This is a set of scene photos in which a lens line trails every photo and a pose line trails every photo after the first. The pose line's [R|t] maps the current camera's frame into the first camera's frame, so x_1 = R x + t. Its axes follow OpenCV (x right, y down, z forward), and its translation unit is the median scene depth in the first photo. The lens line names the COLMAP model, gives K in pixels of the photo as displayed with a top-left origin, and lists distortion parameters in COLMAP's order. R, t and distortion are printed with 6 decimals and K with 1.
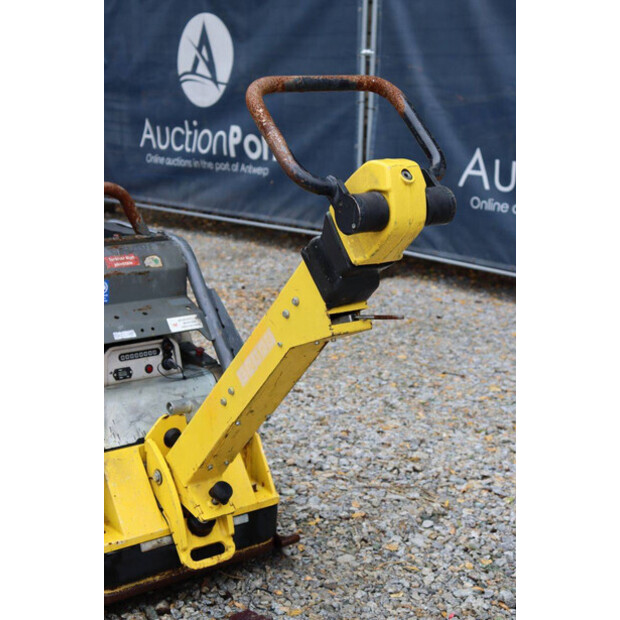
lens RADIAL K [[1092.2, 0, 301.6], [0, 1092.2, 315.2], [0, 0, 1]] dist [0.195895, 0.246852]
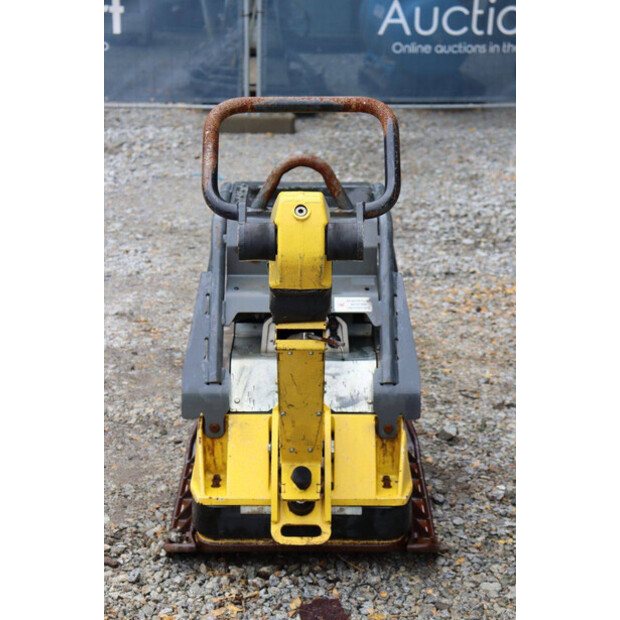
lens RADIAL K [[1393.6, 0, 309.8], [0, 1393.6, 310.7], [0, 0, 1]] dist [0.346970, 0.204882]
pose [[0.799446, 0.171232, -0.575817, 0.598698], [-0.129470, 0.985102, 0.113191, -0.126905], [0.586621, -0.015939, 0.809705, -0.040469]]
